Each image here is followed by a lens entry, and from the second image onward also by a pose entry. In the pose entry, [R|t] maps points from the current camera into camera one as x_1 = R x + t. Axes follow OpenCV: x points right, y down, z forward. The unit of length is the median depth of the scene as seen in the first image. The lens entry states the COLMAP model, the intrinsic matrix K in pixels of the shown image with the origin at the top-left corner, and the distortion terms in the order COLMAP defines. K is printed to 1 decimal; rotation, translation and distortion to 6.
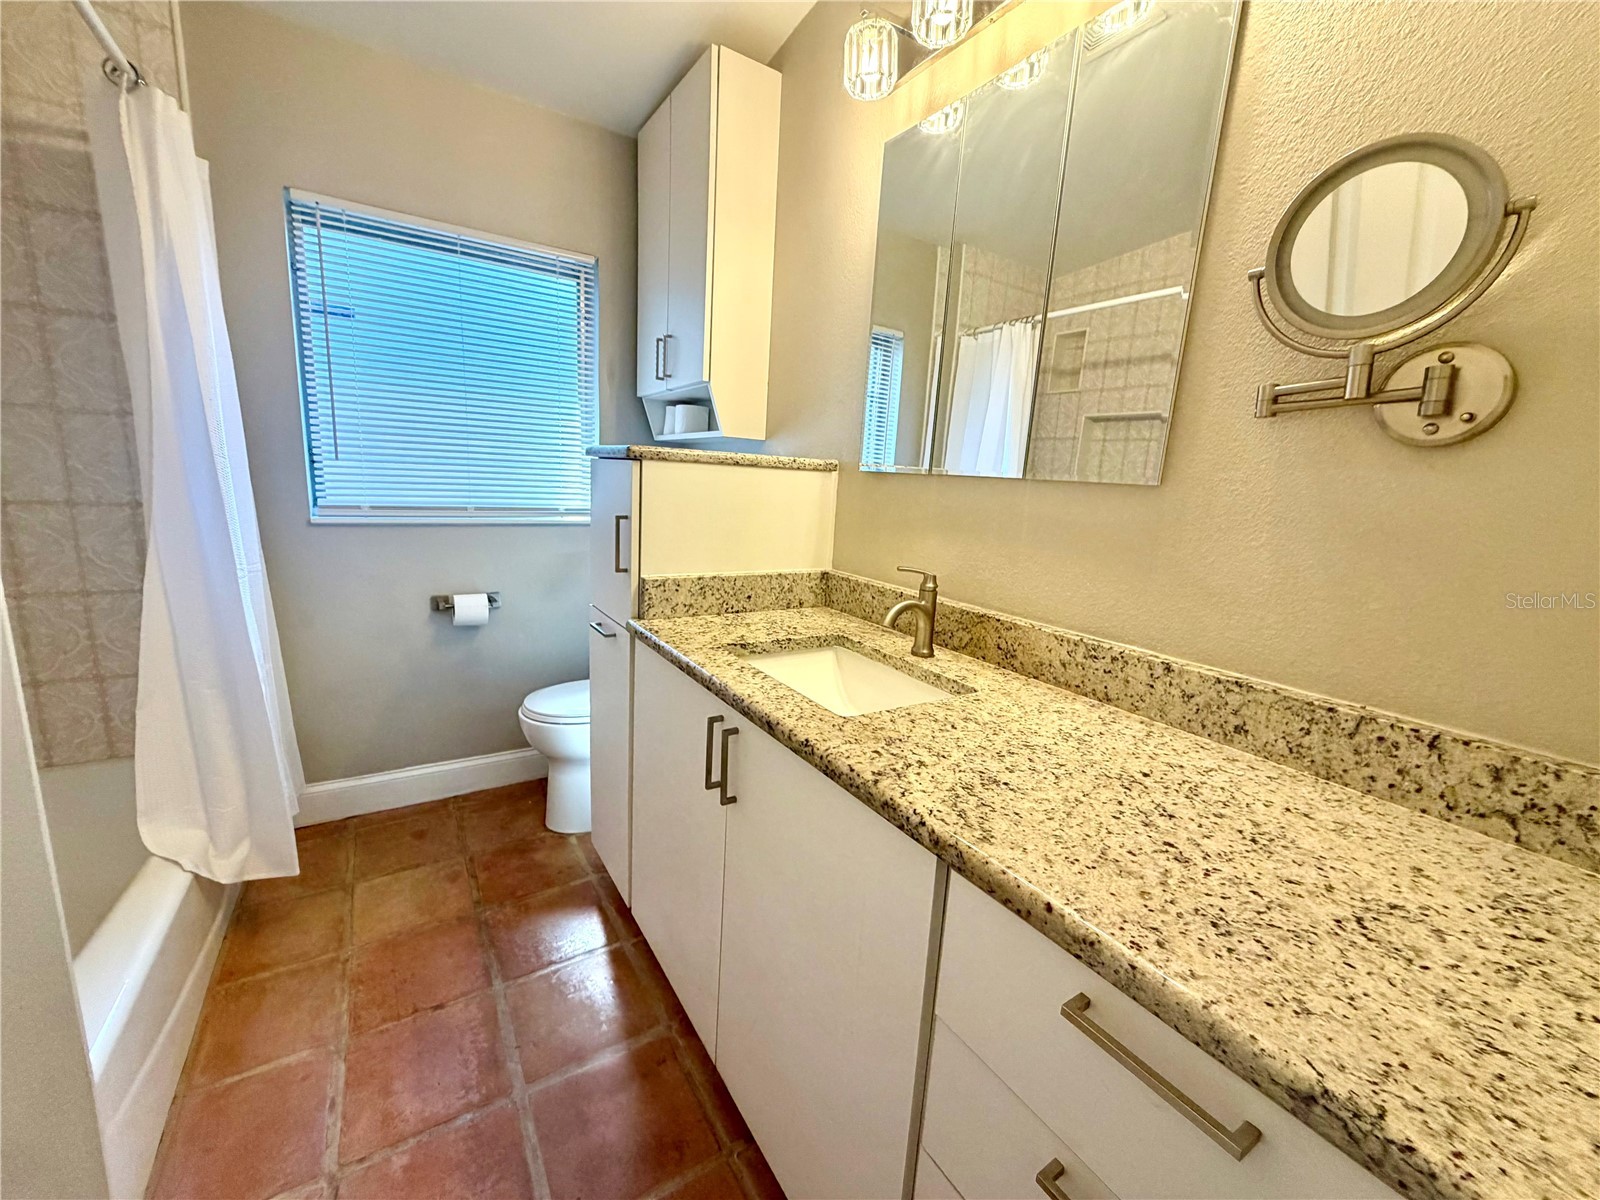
lens RADIAL K [[637.8, 0, 794.1], [0, 637.8, 600.8], [0, 0, 1]] dist [0.000398, -0.000159]
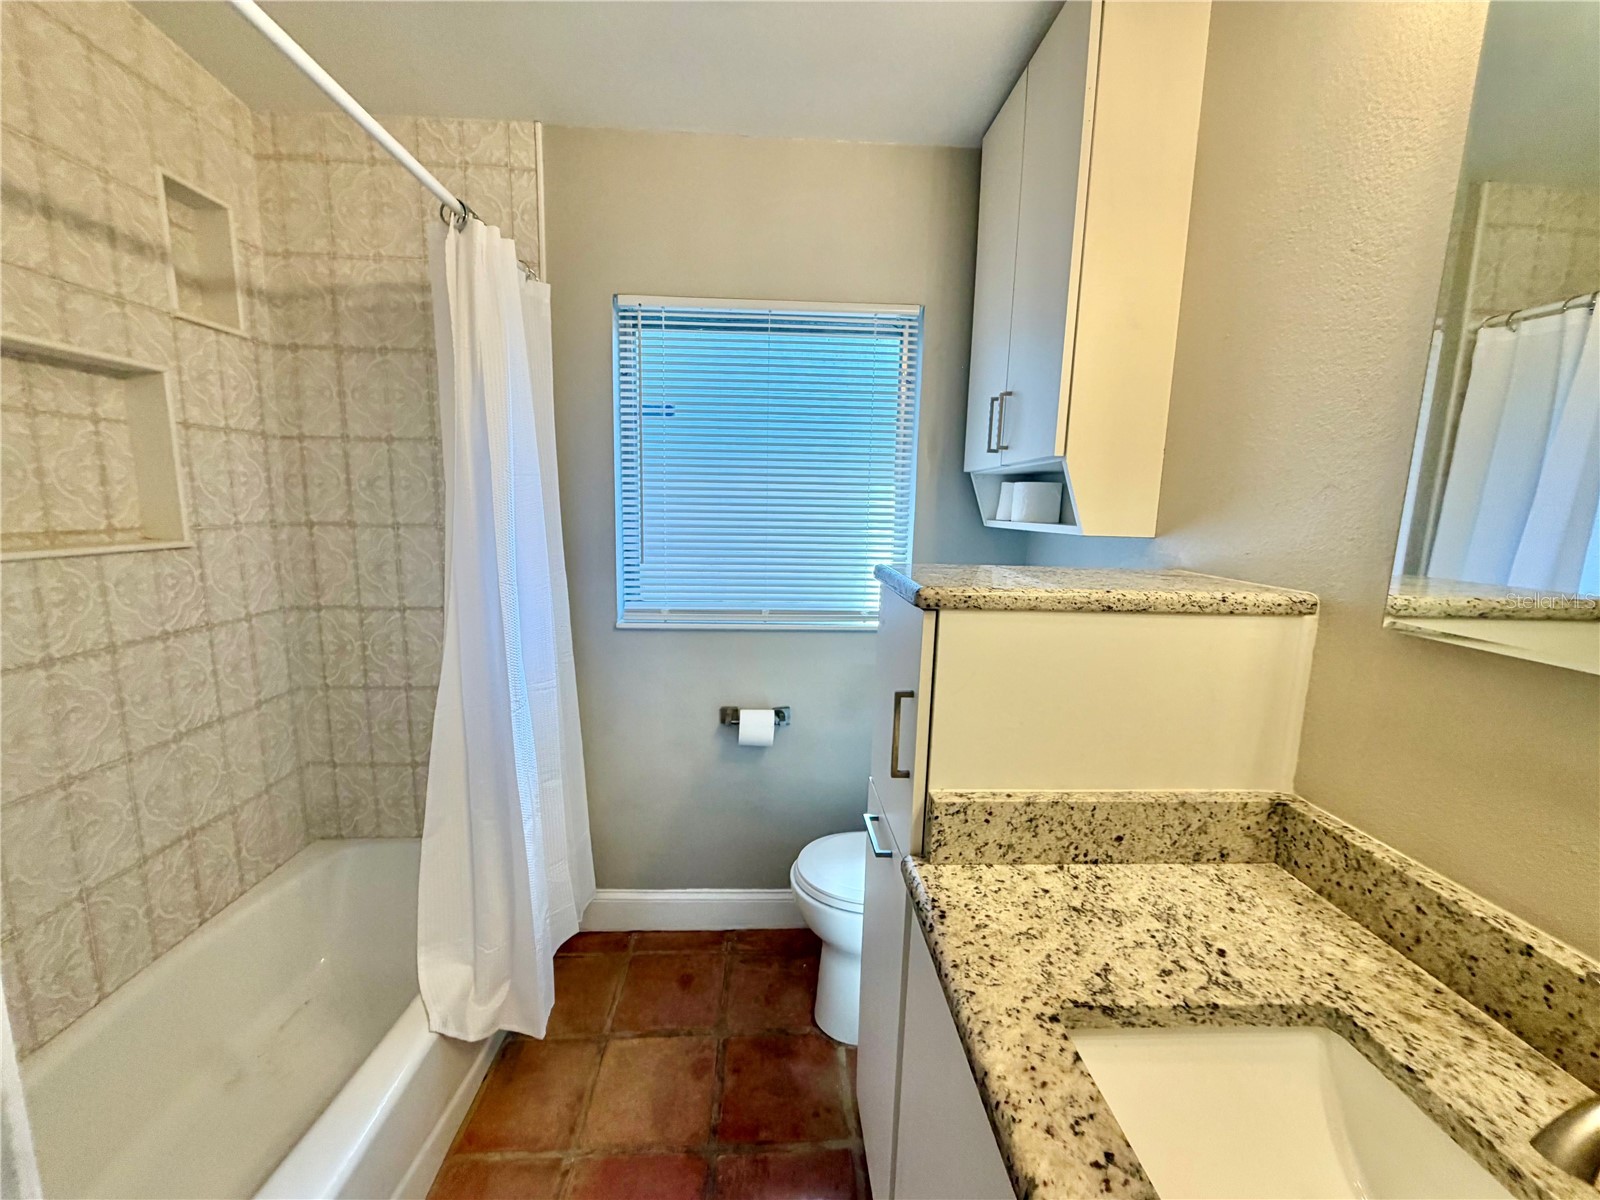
lens RADIAL K [[637.8, 0, 796.7], [0, 637.8, 601.1], [0, 0, 1]] dist [0.000398, -0.000159]
pose [[0.867608, 0.040850, -0.495569, -0.045391], [-0.070926, 0.996596, -0.042022, -0.166548], [0.492165, 0.071608, 0.867552, 0.340309]]
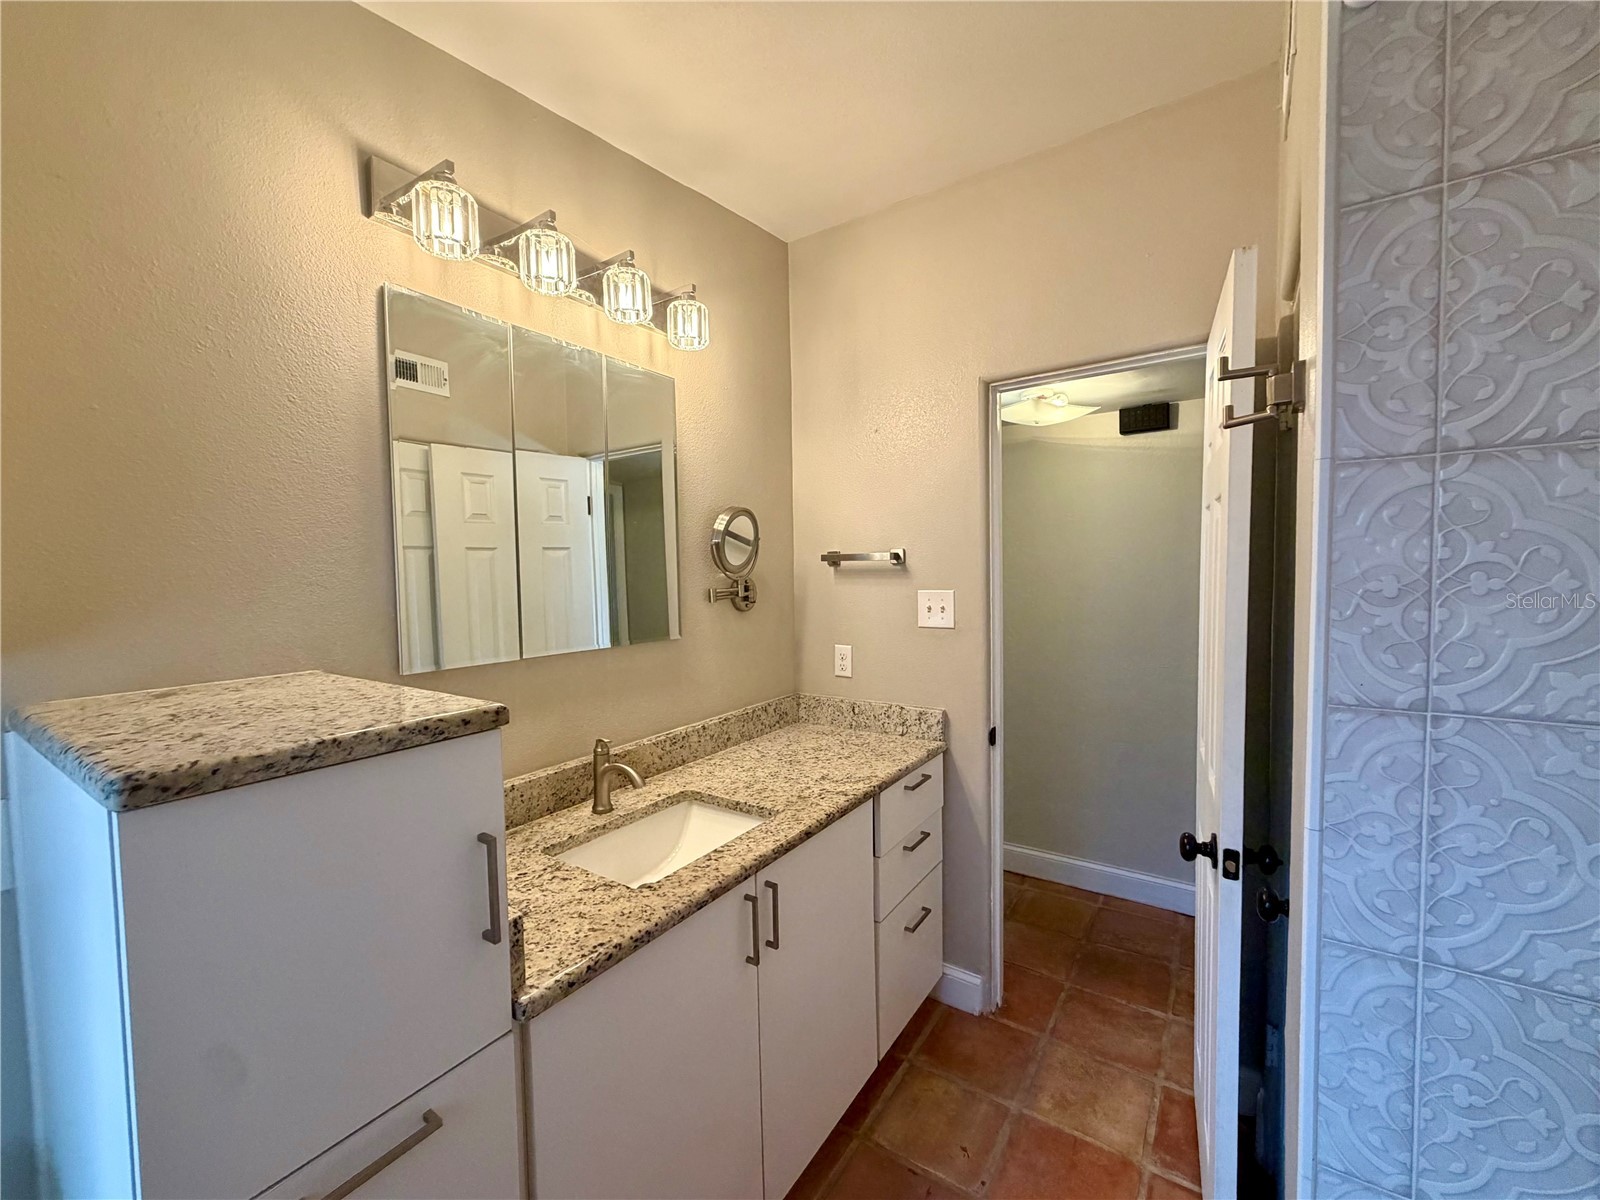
lens RADIAL K [[637.8, 0, 797.0], [0, 637.8, 598.7], [0, 0, 1]] dist [0.000398, -0.000159]
pose [[-0.396720, -0.089383, 0.913578, -0.741811], [0.173827, 0.969925, 0.170379, -0.327579], [-0.901331, 0.226397, -0.369251, 0.806196]]
